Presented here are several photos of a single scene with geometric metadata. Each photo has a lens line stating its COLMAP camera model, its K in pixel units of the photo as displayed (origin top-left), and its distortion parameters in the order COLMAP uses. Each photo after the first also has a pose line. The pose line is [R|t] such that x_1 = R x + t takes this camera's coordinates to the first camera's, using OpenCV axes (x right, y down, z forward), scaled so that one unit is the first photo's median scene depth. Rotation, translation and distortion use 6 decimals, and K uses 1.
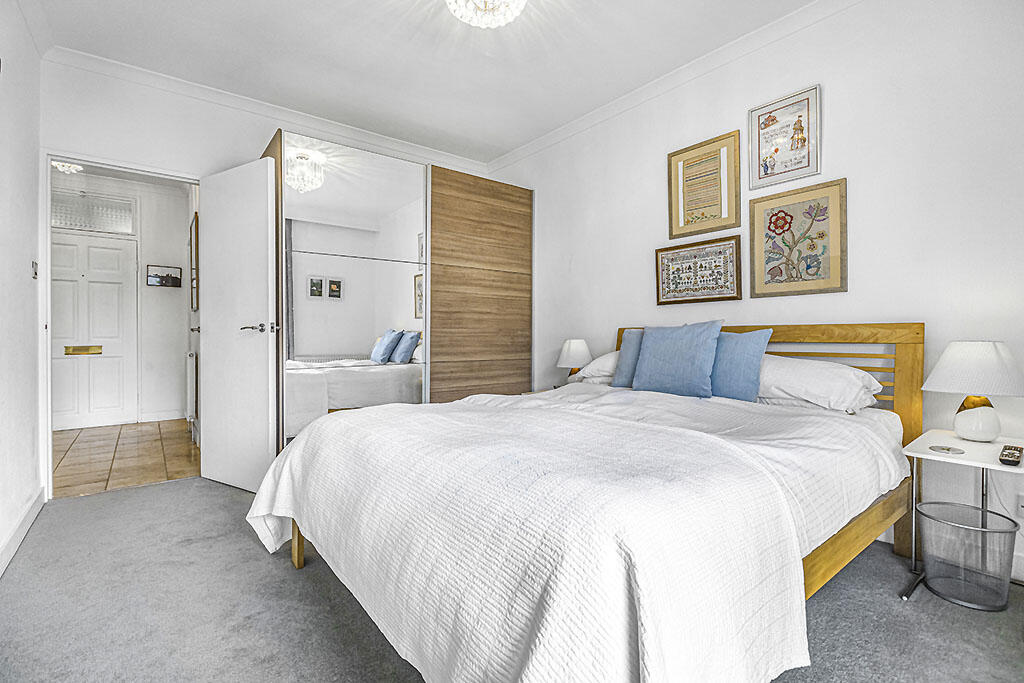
lens RADIAL K [[469.6, 0, 512.2], [0, 469.6, 337.5], [0, 0, 1]] dist [0.012059, 0.000274]
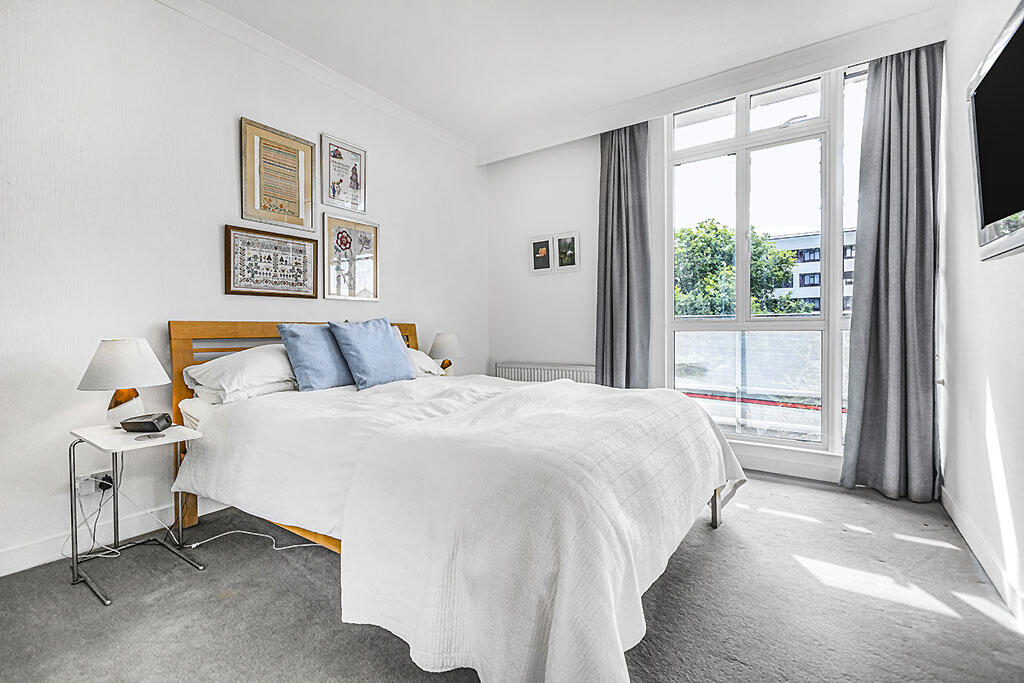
lens RADIAL K [[469.6, 0, 501.7], [0, 469.6, 335.2], [0, 0, 1]] dist [0.012059, 0.000274]
pose [[-0.288398, -0.010983, 0.957448, -0.665555], [0.006144, 0.999892, 0.013320, -0.006414], [-0.957491, 0.009724, -0.288300, 0.859289]]
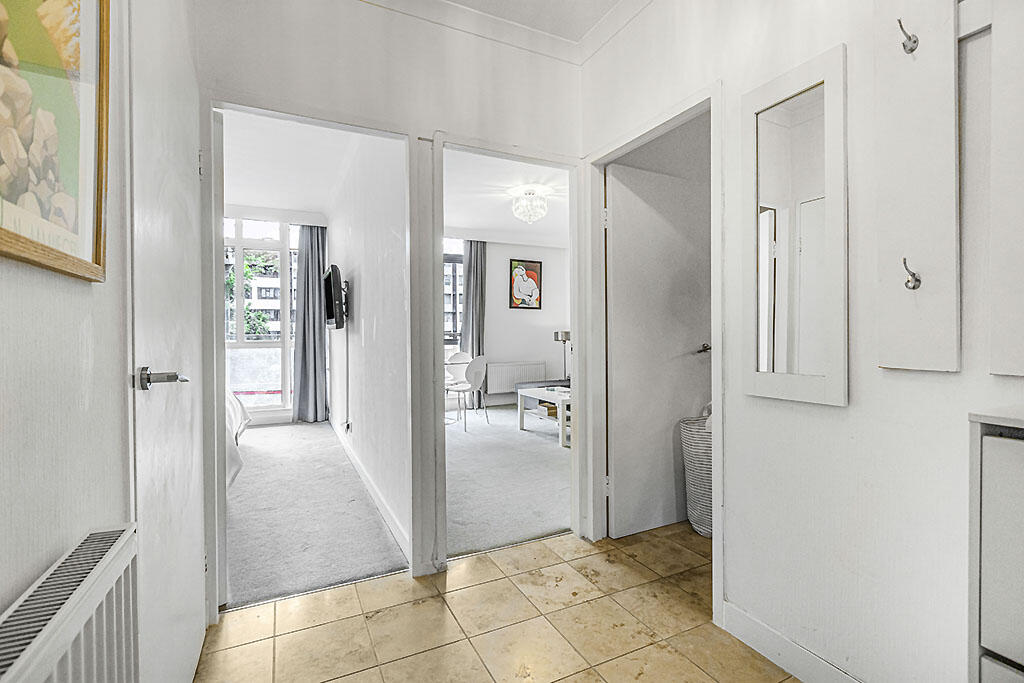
lens RADIAL K [[469.6, 0, 506.0], [0, 469.6, 339.2], [0, 0, 1]] dist [0.012059, 0.000274]
pose [[-0.974078, 0.001930, 0.226206, -1.276151], [0.005302, 0.999884, 0.014304, -0.061120], [-0.226152, 0.015133, -0.973975, 1.645787]]
